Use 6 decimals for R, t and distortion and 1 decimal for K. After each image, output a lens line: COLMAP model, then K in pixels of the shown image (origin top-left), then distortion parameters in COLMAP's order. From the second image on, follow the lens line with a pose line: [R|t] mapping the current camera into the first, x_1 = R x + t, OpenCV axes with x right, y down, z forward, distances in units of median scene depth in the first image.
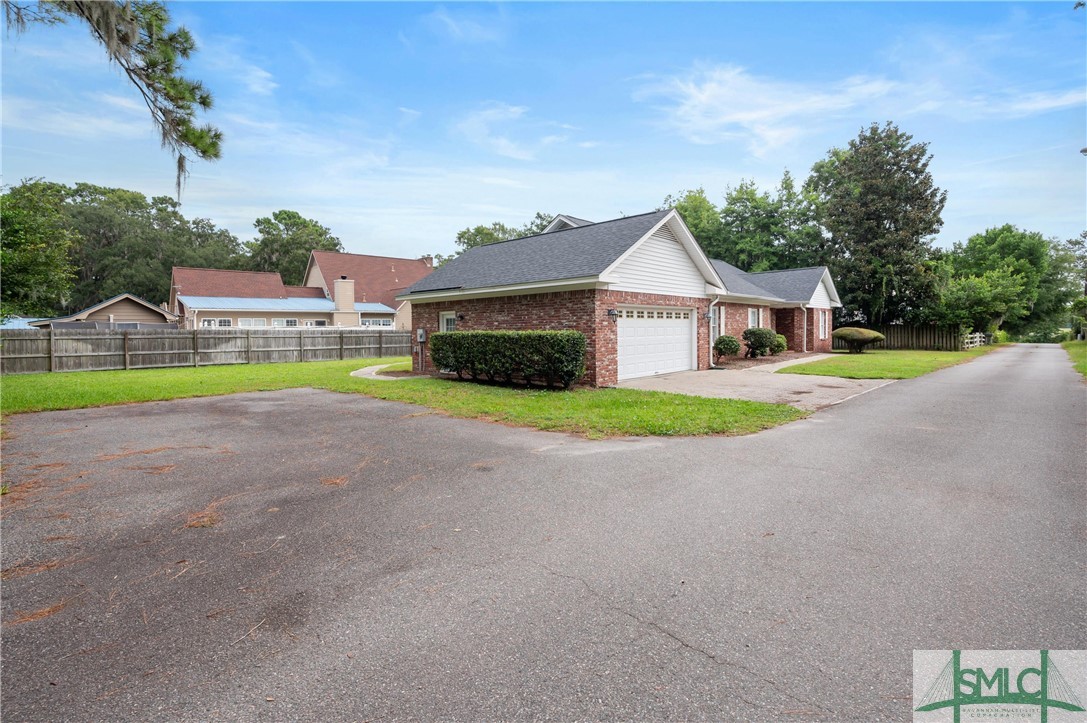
lens RADIAL K [[485.5, 0, 541.4], [0, 485.5, 355.7], [0, 0, 1]] dist [-0.000518, -0.000736]
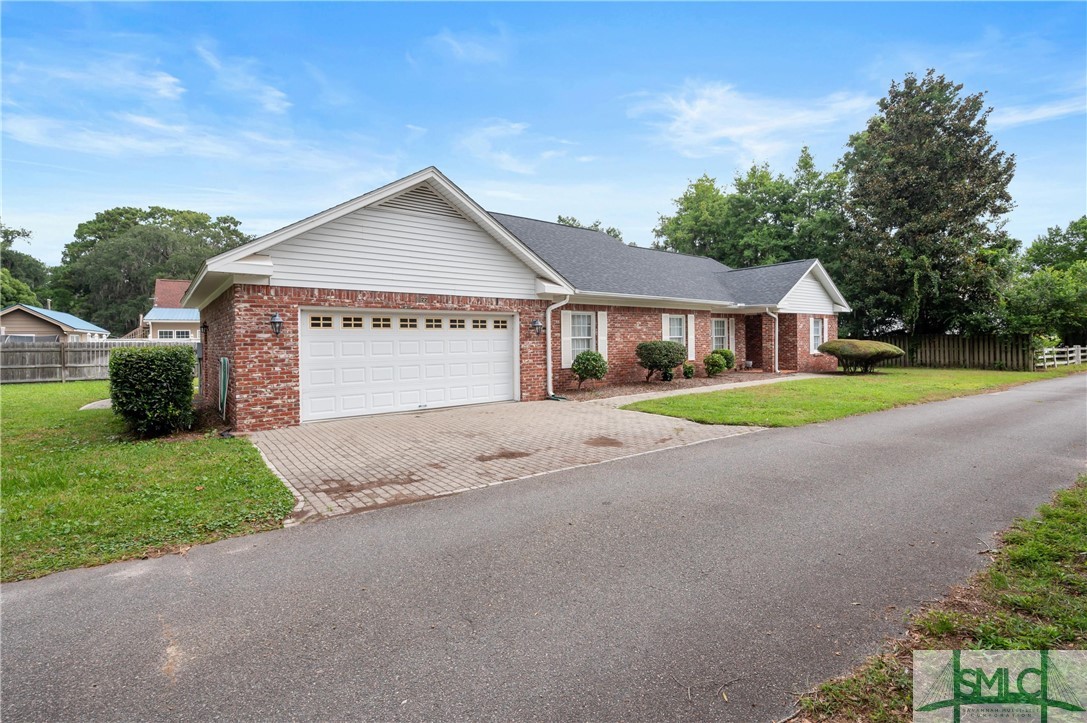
lens RADIAL K [[485.5, 0, 544.3], [0, 485.5, 358.3], [0, 0, 1]] dist [-0.000518, -0.000736]
pose [[0.987285, 0.005611, -0.158859, 0.251811], [-0.008086, 0.999856, -0.014937, -0.011844], [0.158752, 0.016032, 0.987188, 0.163350]]
